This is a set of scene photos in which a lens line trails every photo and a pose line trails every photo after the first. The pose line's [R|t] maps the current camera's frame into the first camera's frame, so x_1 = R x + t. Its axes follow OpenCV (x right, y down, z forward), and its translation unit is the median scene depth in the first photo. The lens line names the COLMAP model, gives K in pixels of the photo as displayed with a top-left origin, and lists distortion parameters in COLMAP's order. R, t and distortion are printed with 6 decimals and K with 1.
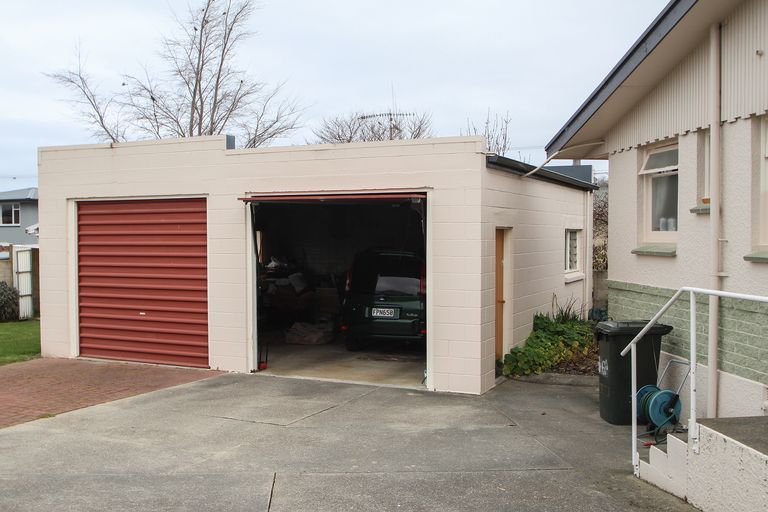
lens RADIAL K [[854.7, 0, 384.0], [0, 854.7, 256.0], [0, 0, 1]] dist [-0.003478, -0.010382]
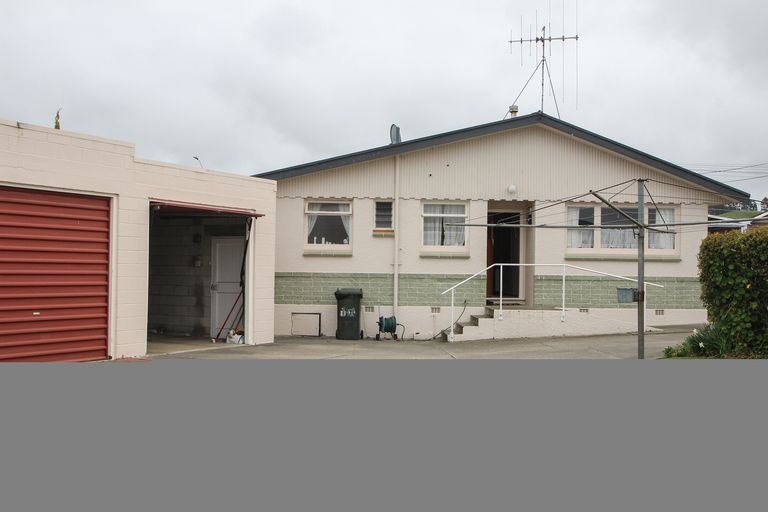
lens RADIAL K [[854.7, 0, 384.0], [0, 854.7, 256.0], [0, 0, 1]] dist [-0.003478, -0.010382]
pose [[0.049600, 0.018167, 0.998604, -1.251361], [0.011328, 0.999760, -0.018751, 0.028254], [-0.998705, 0.012242, 0.049383, 0.609468]]
